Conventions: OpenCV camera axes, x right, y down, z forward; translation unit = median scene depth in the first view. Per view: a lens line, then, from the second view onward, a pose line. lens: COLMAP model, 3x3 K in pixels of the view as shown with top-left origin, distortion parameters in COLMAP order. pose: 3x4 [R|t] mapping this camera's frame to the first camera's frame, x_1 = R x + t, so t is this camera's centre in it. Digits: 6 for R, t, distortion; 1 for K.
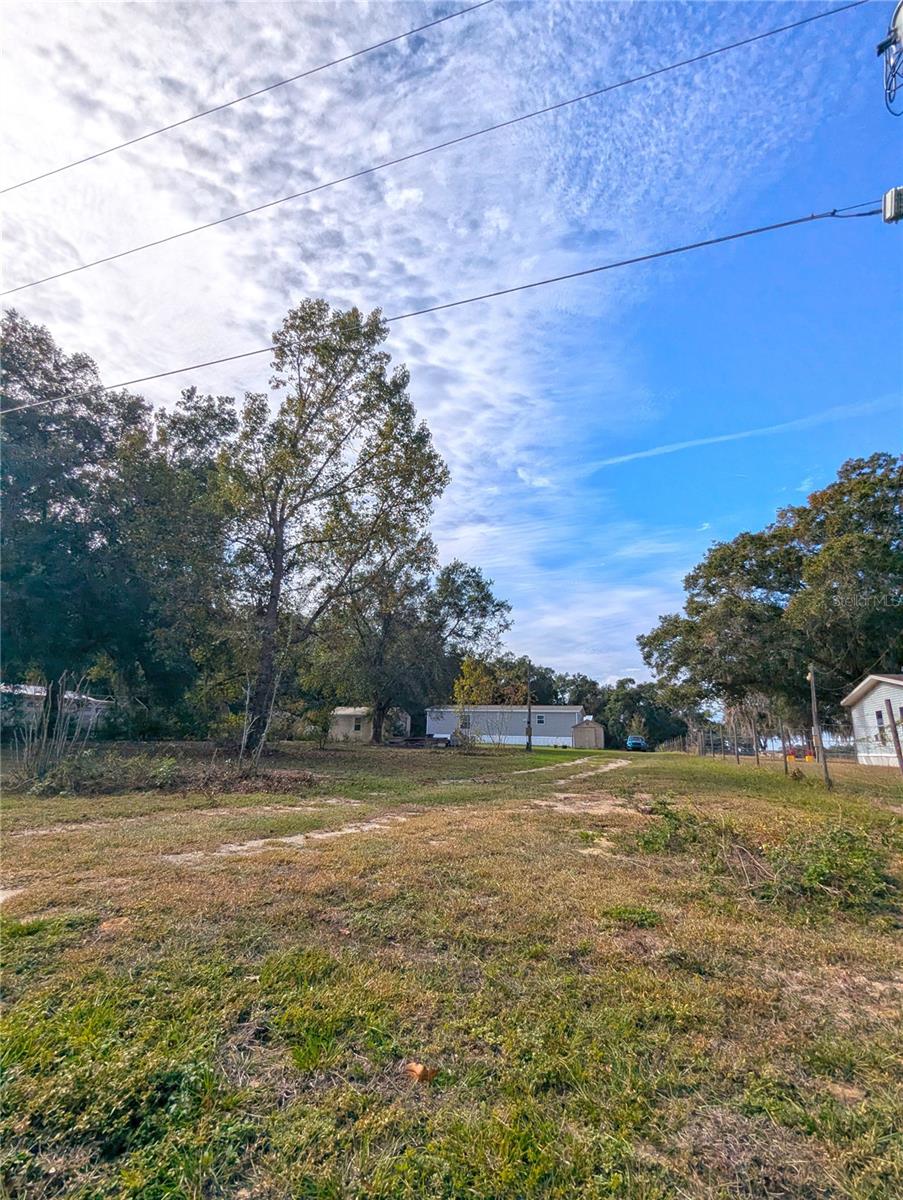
lens RADIAL K [[569.3, 0, 453.1], [0, 569.3, 586.0], [0, 0, 1]] dist [-0.007123, 0.001360]
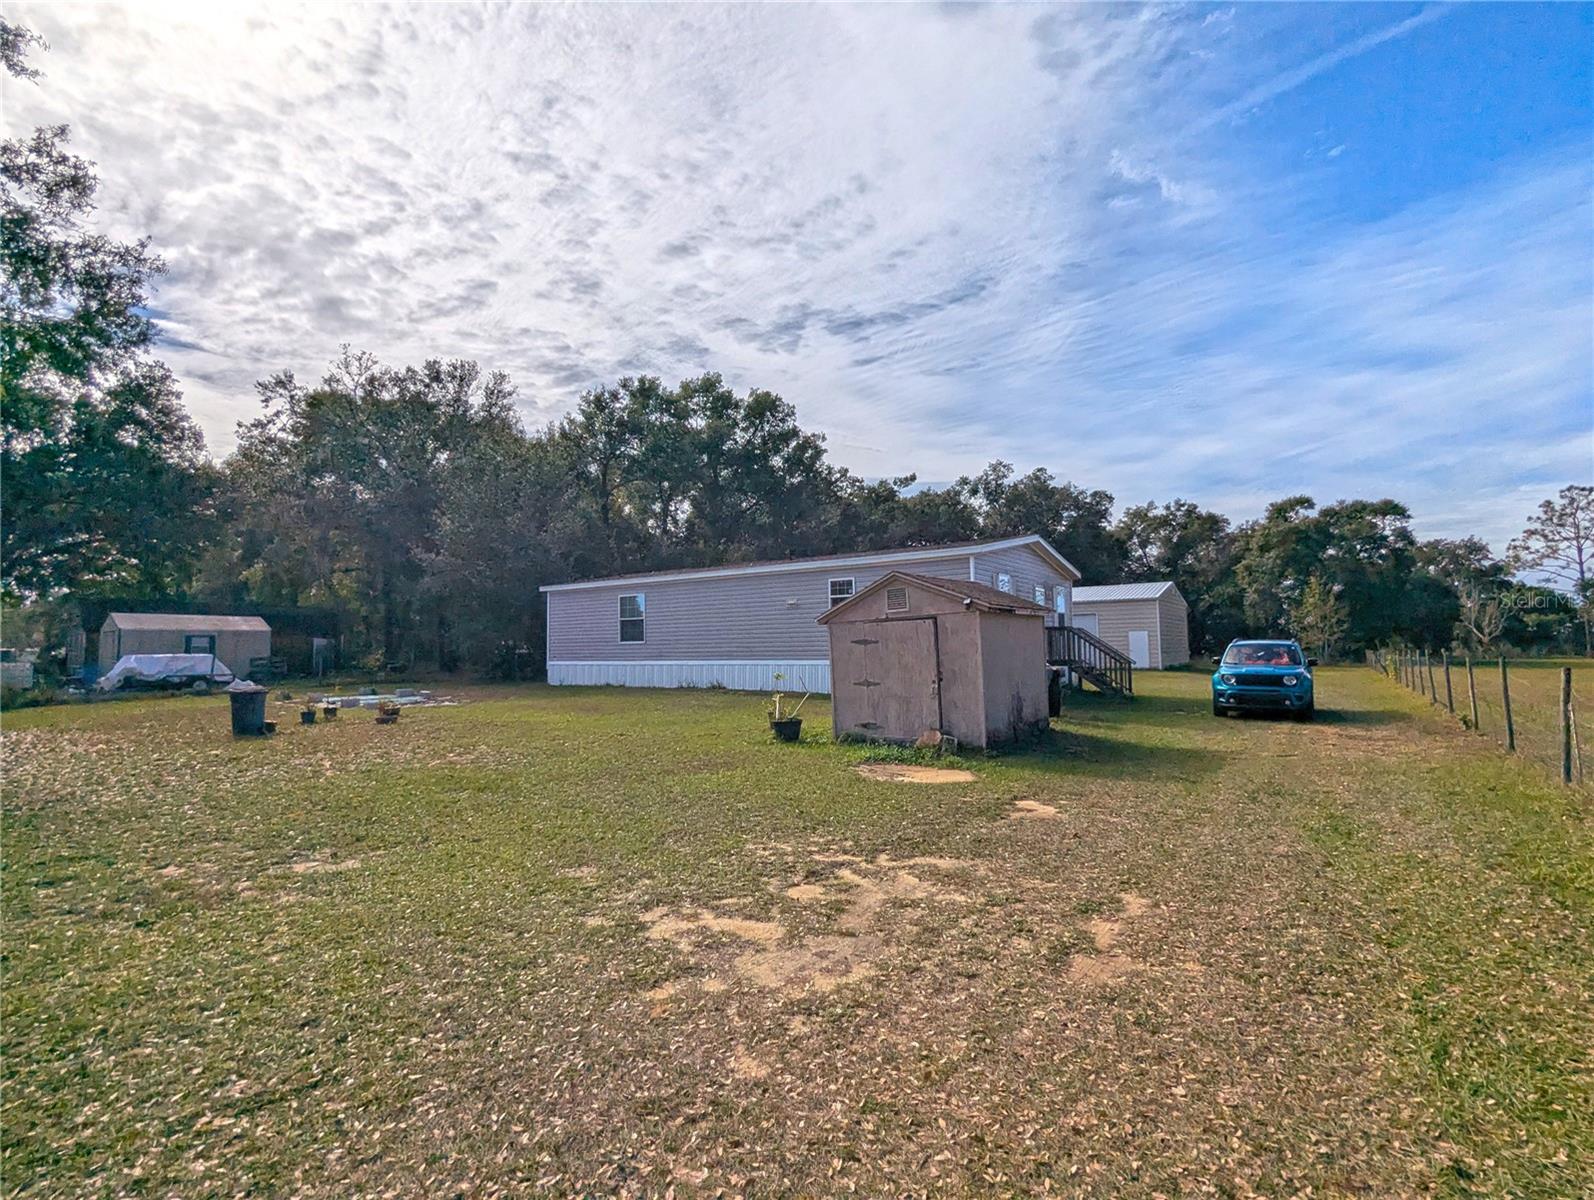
lens RADIAL K [[771.8, 0, 802.1], [0, 771.8, 610.0], [0, 0, 1]] dist [0.028226, -0.023407]
pose [[0.954979, -0.053225, -0.291860, 0.596705], [0.117058, 0.971558, 0.205843, 0.408834], [0.272603, -0.230741, 0.934048, 1.661430]]
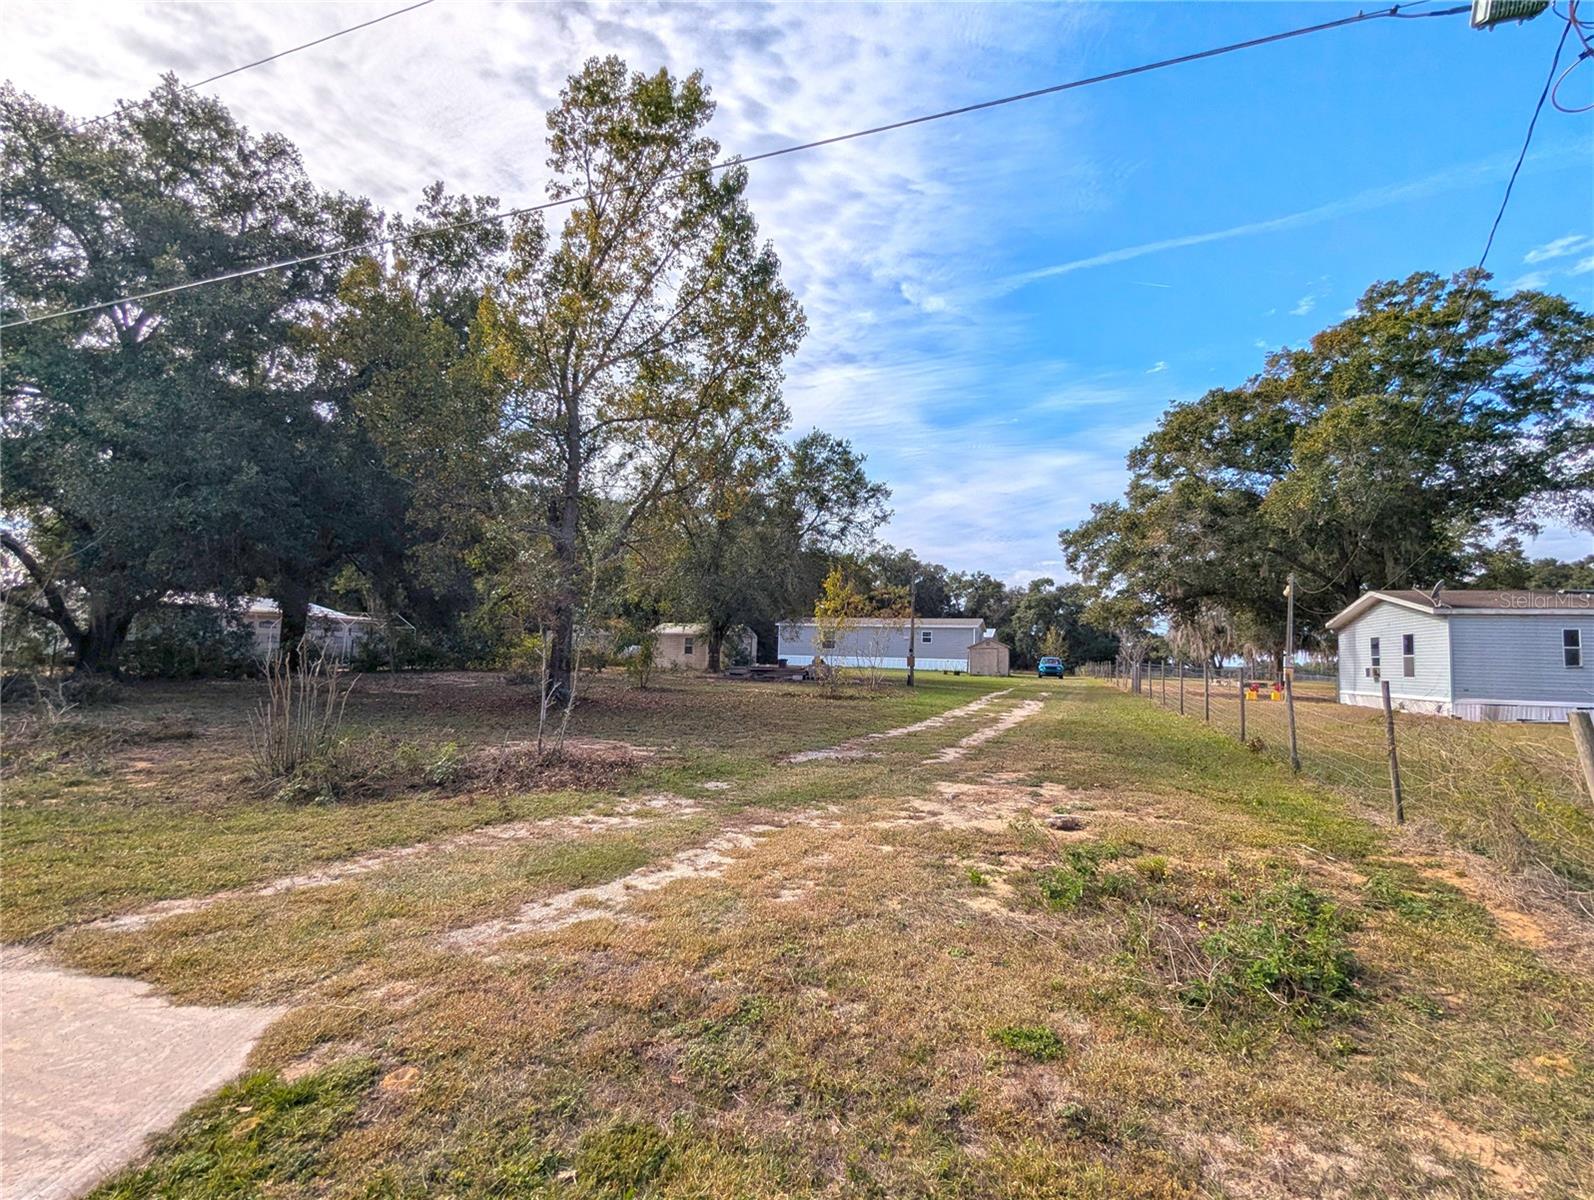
lens RADIAL K [[761.0, 0, 799.1], [0, 761.0, 582.4], [0, 0, 1]] dist [-0.003116, -0.001266]
pose [[0.999835, -0.003349, -0.017842, 0.001239], [0.006346, 0.985308, 0.170671, -0.035422], [0.017008, -0.170756, 0.985166, 0.004533]]
